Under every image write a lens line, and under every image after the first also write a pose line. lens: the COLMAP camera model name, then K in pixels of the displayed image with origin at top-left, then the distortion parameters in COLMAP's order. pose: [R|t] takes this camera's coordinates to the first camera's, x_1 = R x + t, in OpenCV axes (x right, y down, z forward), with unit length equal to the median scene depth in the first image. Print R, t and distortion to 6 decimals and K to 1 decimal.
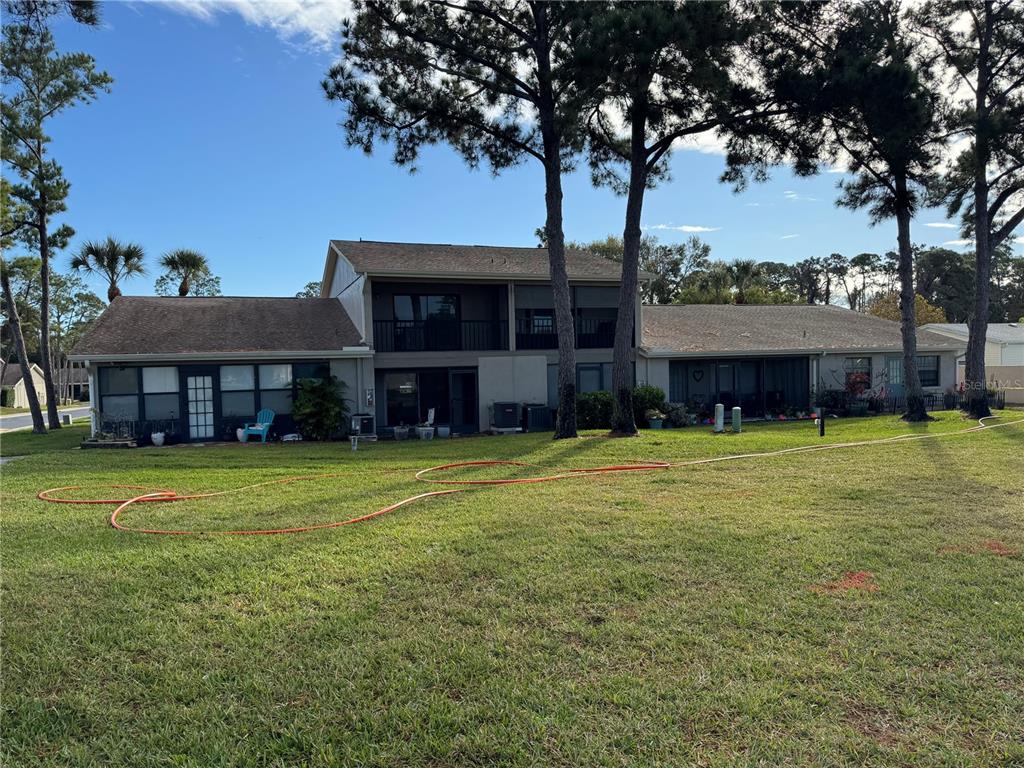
lens RADIAL K [[726.5, 0, 510.1], [0, 726.5, 385.2], [0, 0, 1]] dist [0.044259, -0.027399]
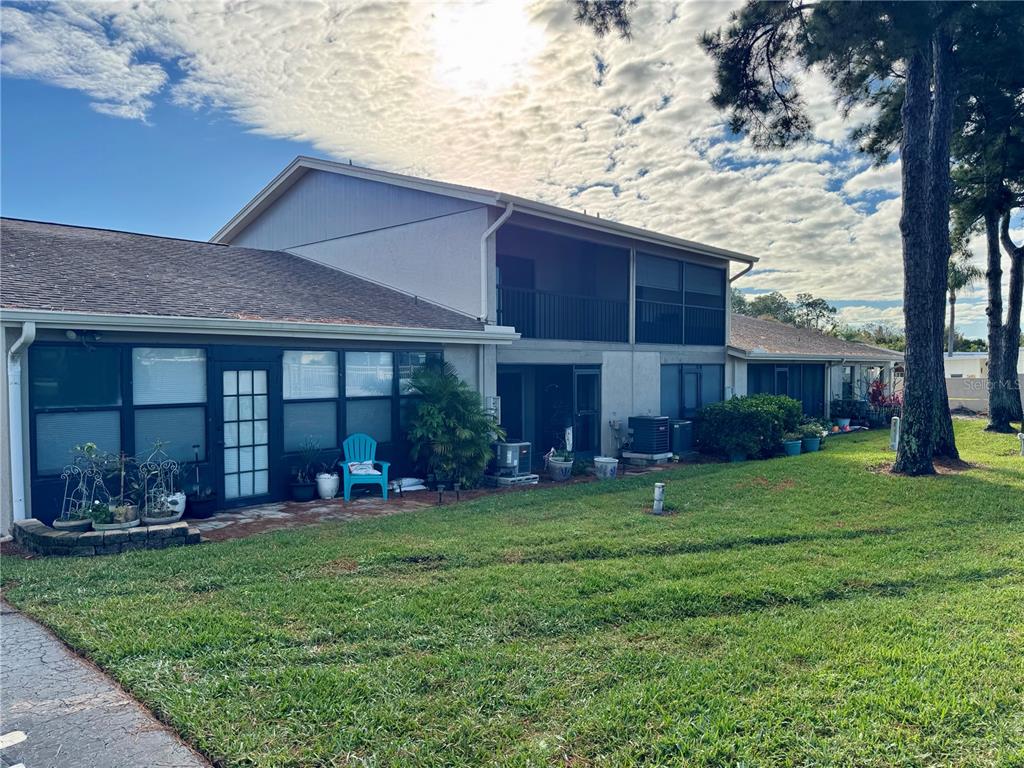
lens RADIAL K [[726.5, 0, 513.0], [0, 726.5, 383.6], [0, 0, 1]] dist [0.044259, -0.027399]
pose [[0.880091, 0.010771, 0.474682, -0.491188], [-0.001788, 0.999811, -0.019371, 0.005916], [-0.474801, 0.016199, 0.879944, 0.487144]]
